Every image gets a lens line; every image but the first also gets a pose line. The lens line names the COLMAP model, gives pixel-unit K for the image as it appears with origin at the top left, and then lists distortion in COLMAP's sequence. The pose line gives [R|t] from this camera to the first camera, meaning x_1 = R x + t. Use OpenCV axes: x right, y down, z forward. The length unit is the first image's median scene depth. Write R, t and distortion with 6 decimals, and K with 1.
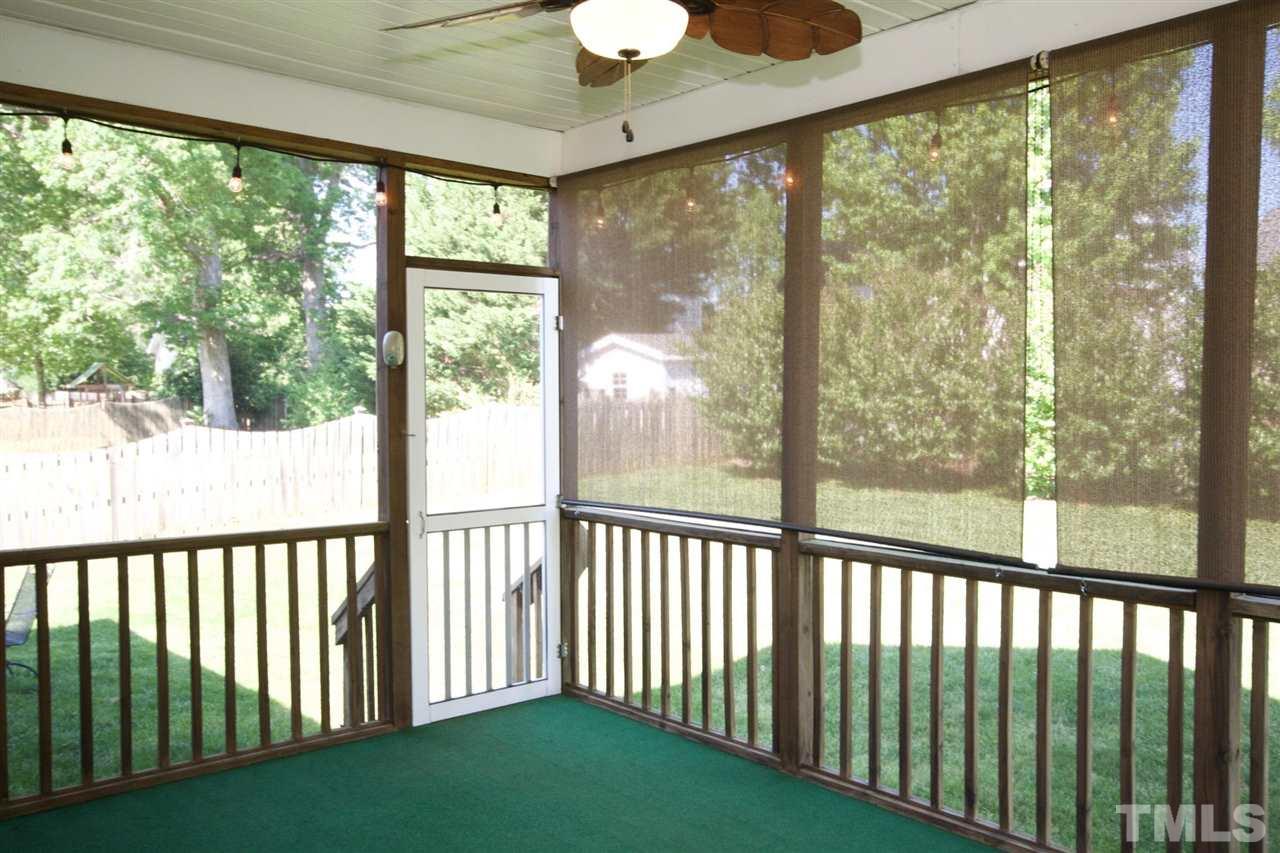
lens RADIAL K [[1071.5, 0, 640.0], [0, 1071.5, 426.5], [0, 0, 1]] dist [0.026978, 0.008942]
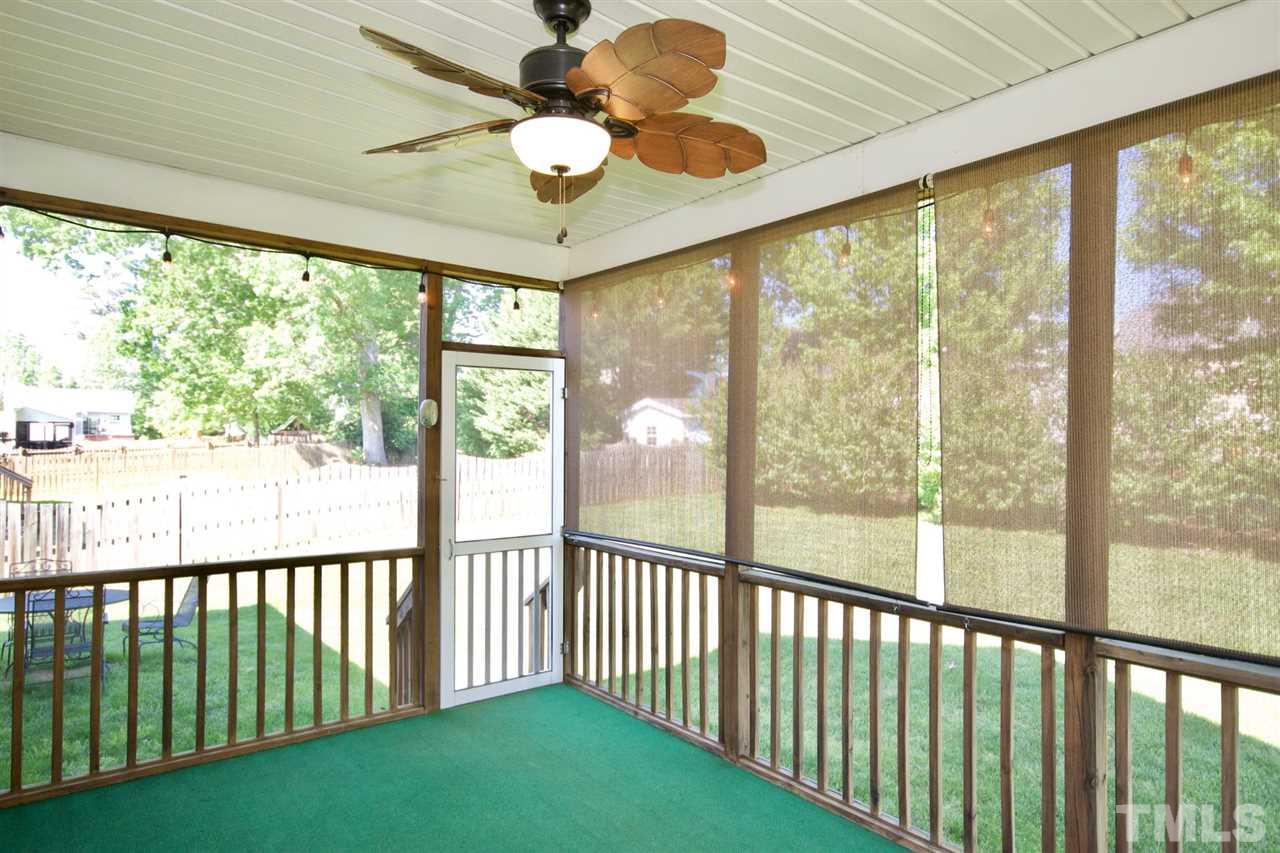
lens RADIAL K [[755.2, 0, 637.7], [0, 755.2, 432.1], [0, 0, 1]] dist [0.019804, 0.003635]
pose [[0.998797, 0.008300, -0.048322, 0.058052], [-0.010238, 0.999148, -0.039987, -0.014033], [0.047948, 0.040434, 0.998031, 0.095114]]
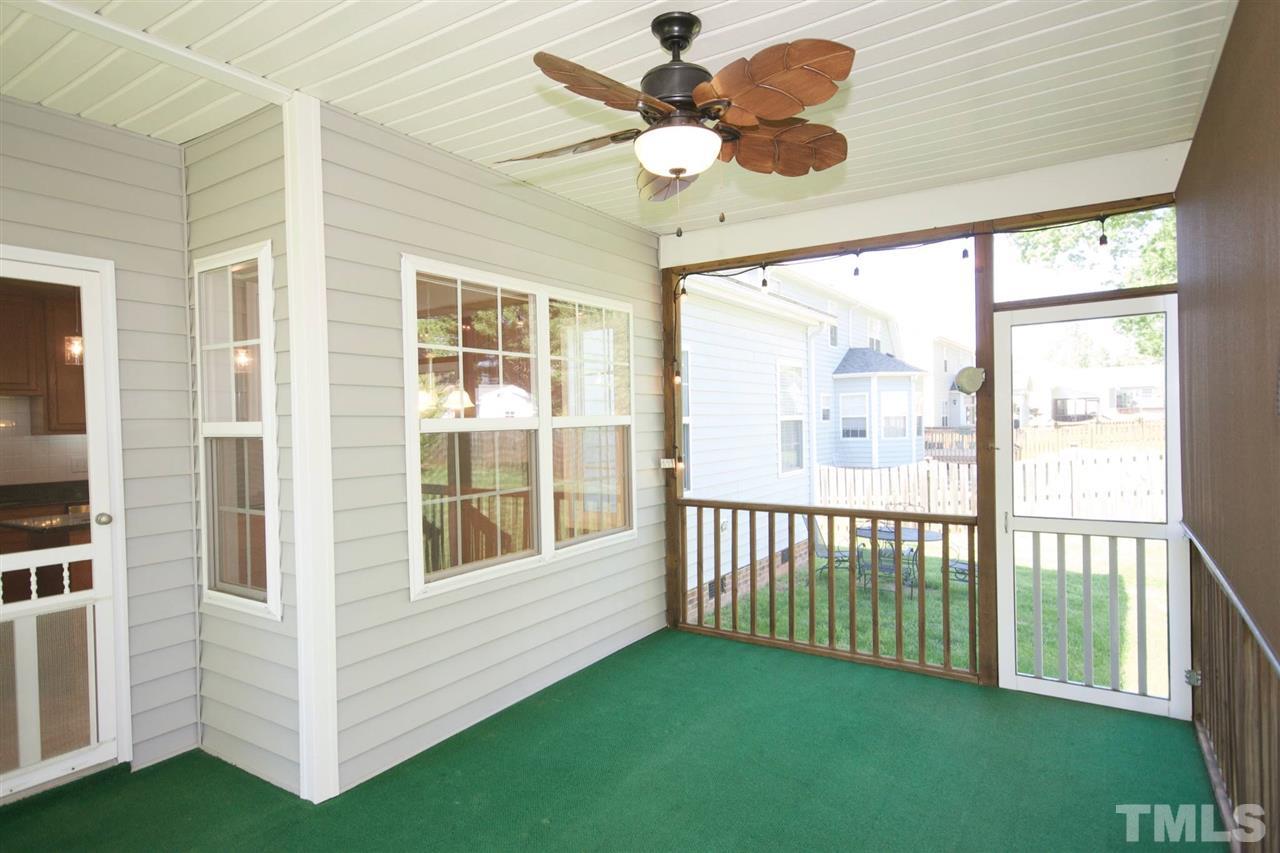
lens RADIAL K [[705.9, 0, 643.1], [0, 705.9, 430.8], [0, 0, 1]] dist [0.017170, 0.003159]
pose [[0.287930, 0.014030, -0.957549, 0.410860], [-0.011324, 0.999873, 0.011245, -0.015476], [0.957585, 0.007606, 0.288052, 0.351524]]
